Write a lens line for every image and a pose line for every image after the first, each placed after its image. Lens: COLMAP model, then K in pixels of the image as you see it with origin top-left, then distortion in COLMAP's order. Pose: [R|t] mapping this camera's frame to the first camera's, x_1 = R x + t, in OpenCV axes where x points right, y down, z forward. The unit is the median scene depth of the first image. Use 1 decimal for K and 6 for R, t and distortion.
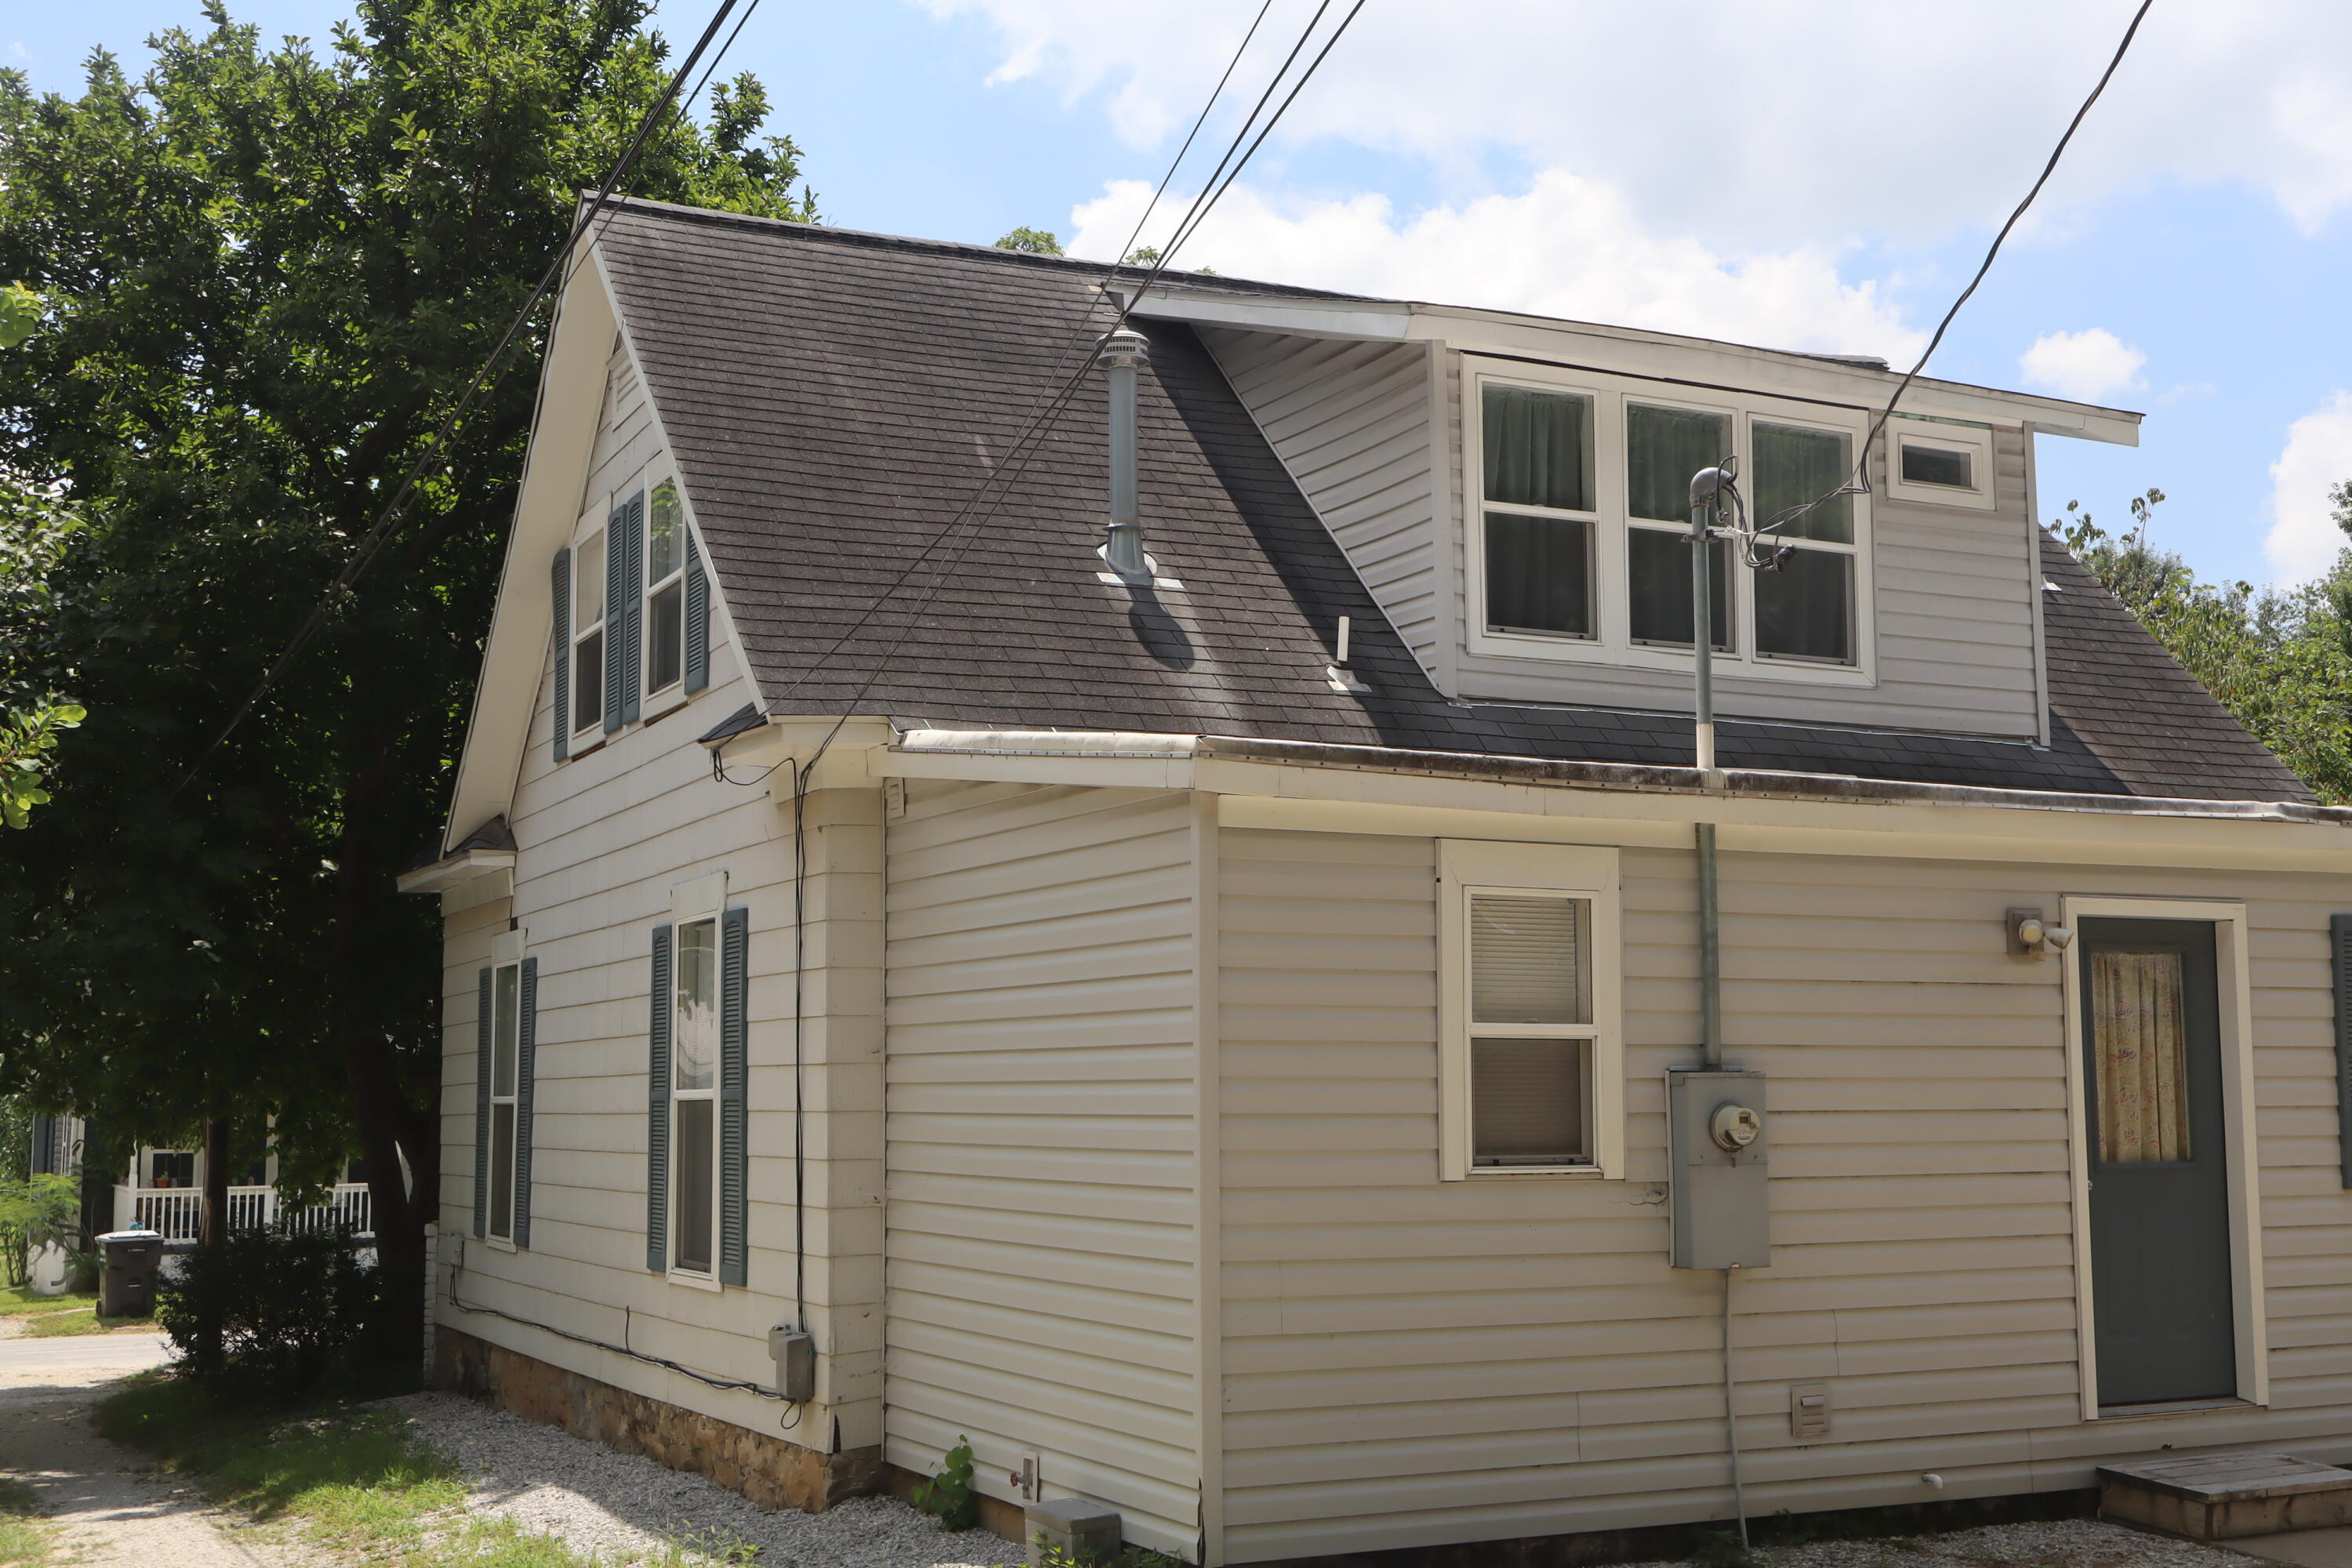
lens RADIAL K [[2748.9, 0, 1176.0], [0, 2748.9, 784.0], [0, 0, 1]] dist [0.005044, 0.032955]
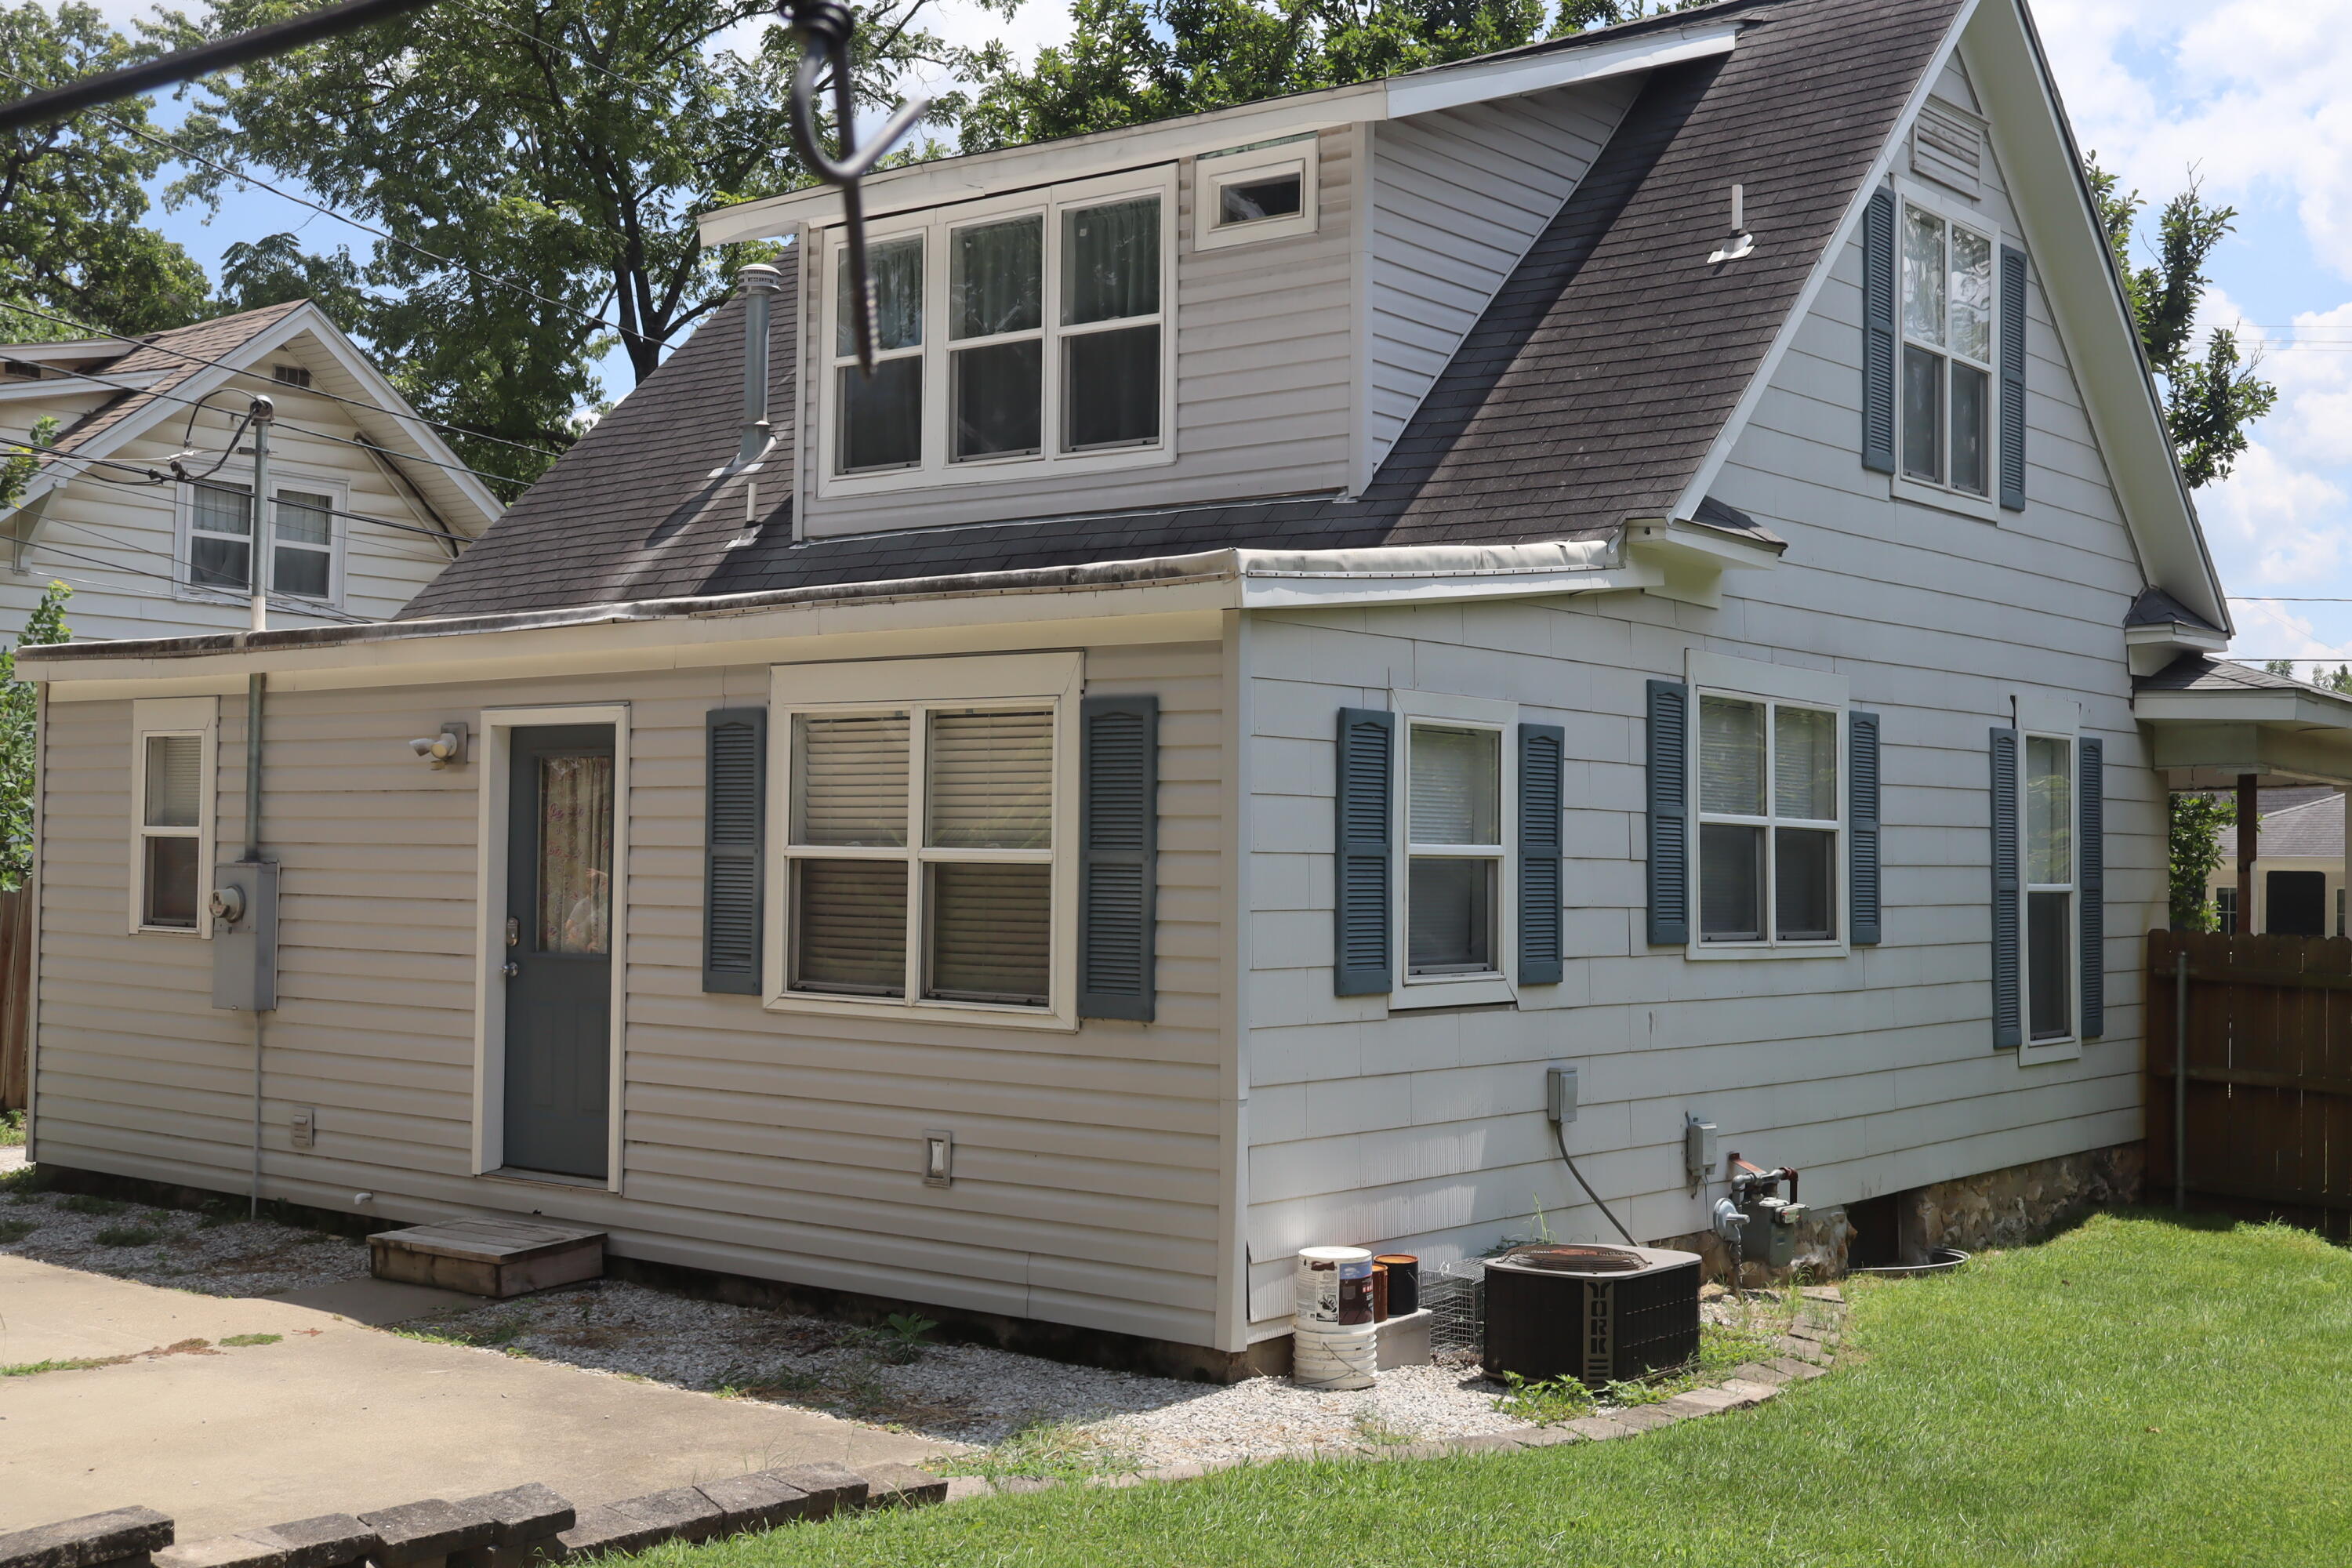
lens RADIAL K [[2659.4, 0, 1152.2], [0, 2659.4, 786.1], [0, 0, 1]] dist [-0.002694, -0.006817]
pose [[0.408449, -0.015396, -0.912651, 1.378870], [0.085826, 0.996076, 0.021608, 0.069807], [0.908737, -0.087155, 0.408167, 0.787259]]
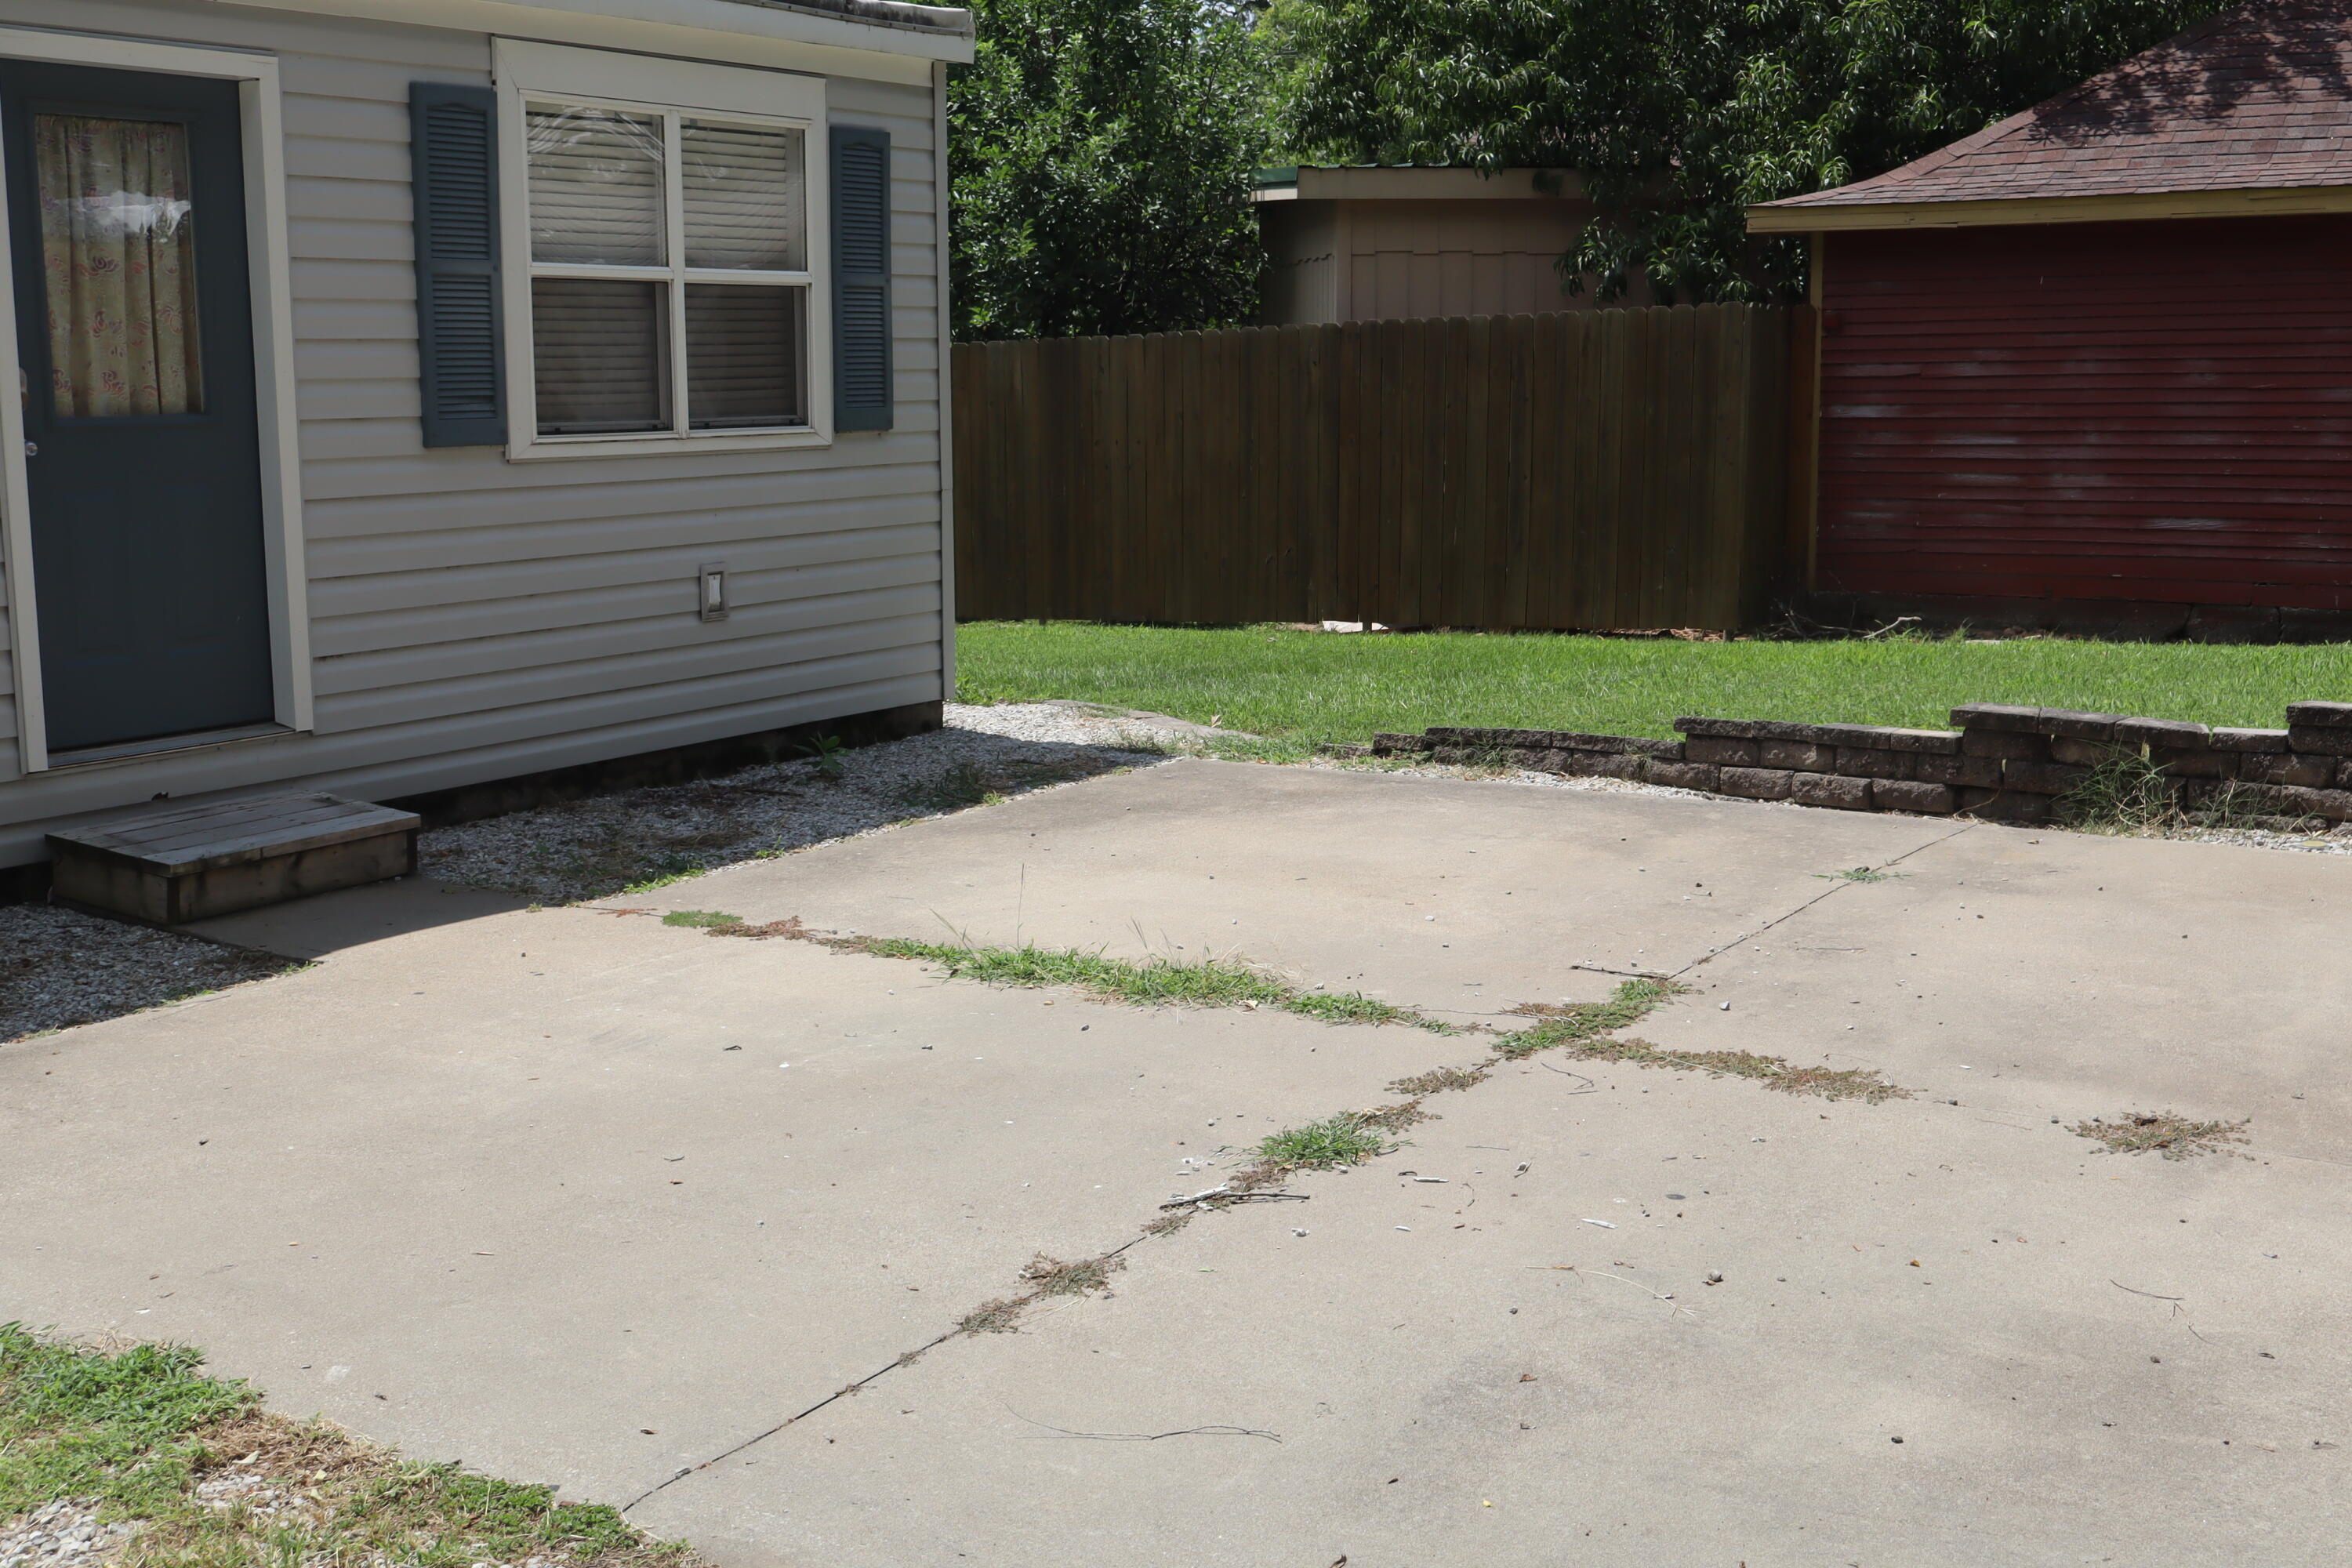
lens RADIAL K [[2748.9, 0, 1176.0], [0, 2748.9, 784.0], [0, 0, 1]] dist [0.005044, 0.032955]
pose [[0.868942, -0.076990, 0.488889, 0.228118], [-0.054886, 0.966742, 0.249796, 0.034896], [-0.491861, -0.243891, 0.835817, 0.235345]]
